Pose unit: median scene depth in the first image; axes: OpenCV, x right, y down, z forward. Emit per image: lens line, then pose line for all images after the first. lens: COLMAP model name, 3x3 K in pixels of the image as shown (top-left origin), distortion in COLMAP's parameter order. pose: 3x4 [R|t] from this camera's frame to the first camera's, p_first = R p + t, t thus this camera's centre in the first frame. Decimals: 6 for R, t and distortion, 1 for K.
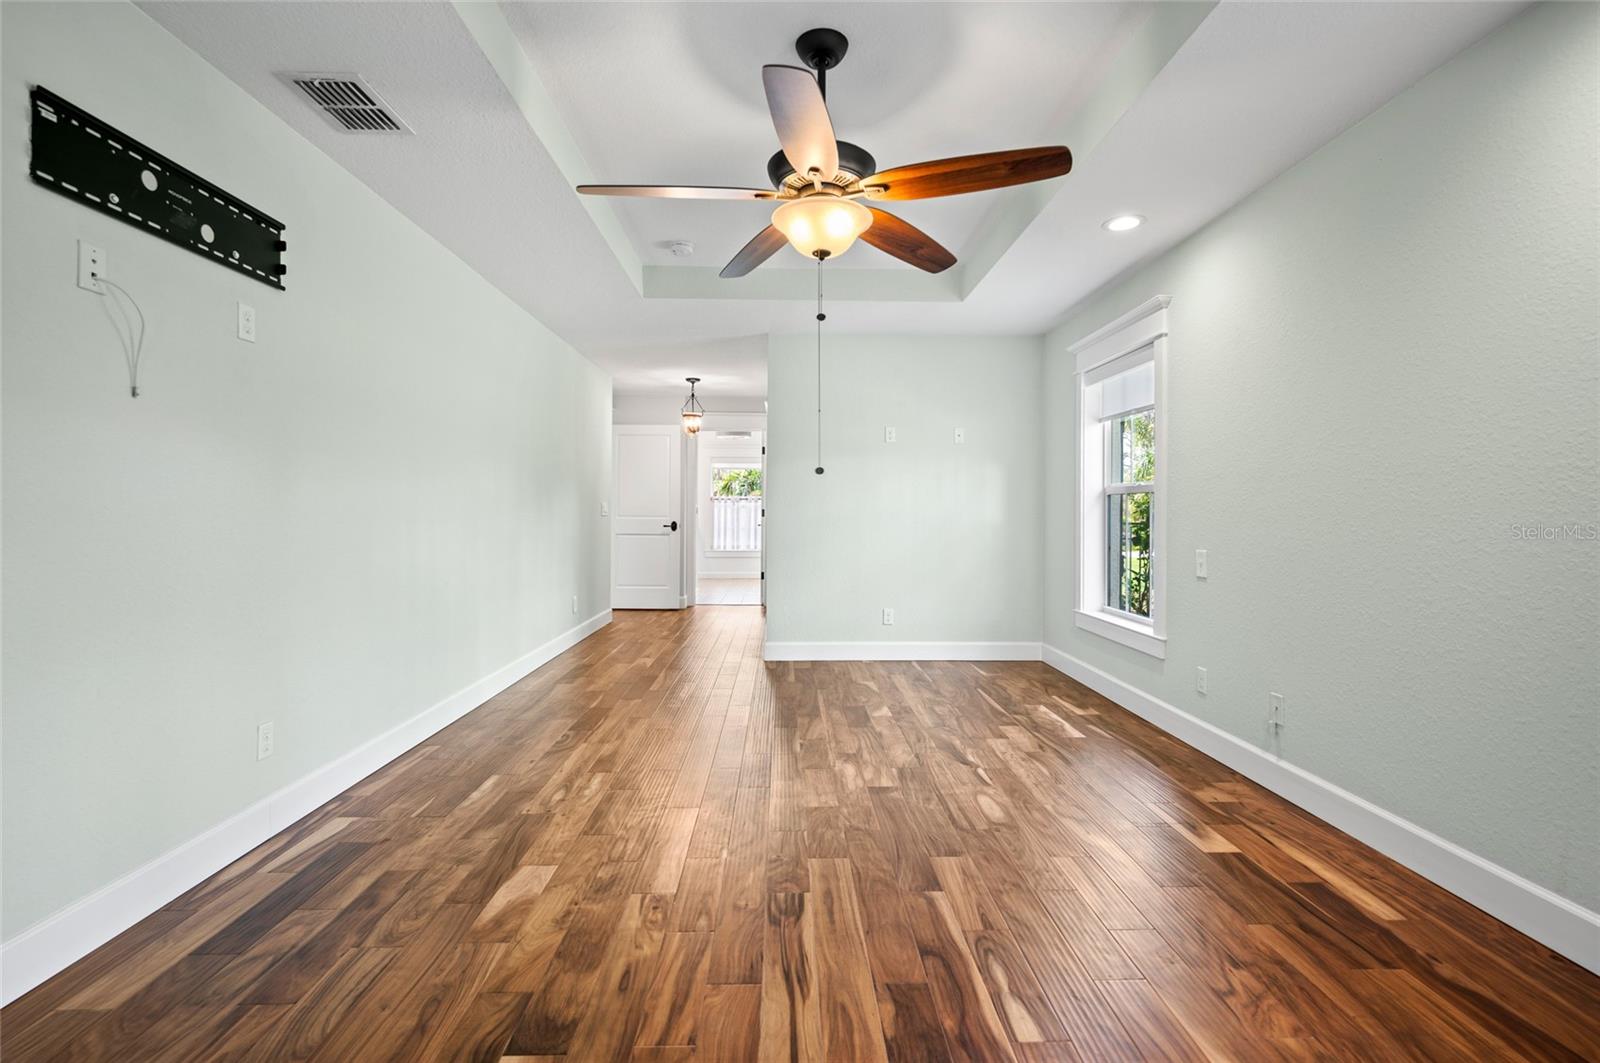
lens RADIAL K [[734.1, 0, 803.4], [0, 734.1, 509.4], [0, 0, 1]] dist [0.000347, 0.000036]
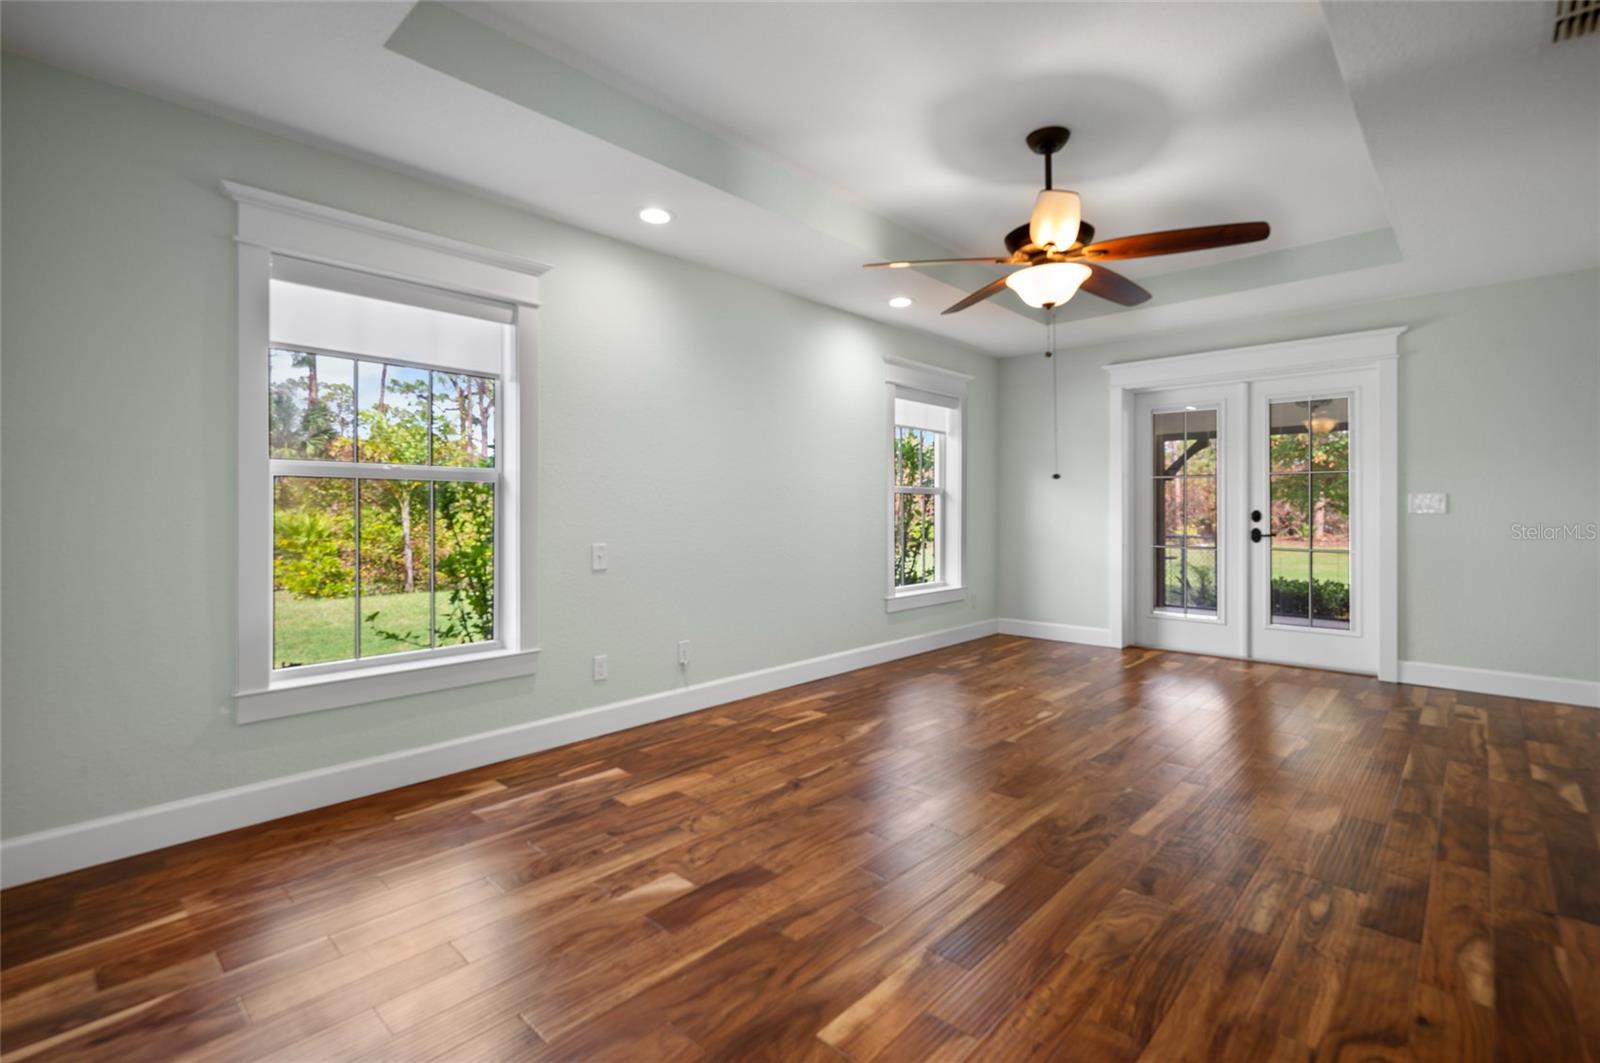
lens RADIAL K [[734.1, 0, 803.4], [0, 734.1, 509.4], [0, 0, 1]] dist [0.000347, 0.000036]
pose [[-0.716826, -0.001848, 0.697249, -0.454251], [-0.003693, 0.999993, -0.001146, 0.008035], [-0.697242, -0.003396, -0.716828, 1.793855]]
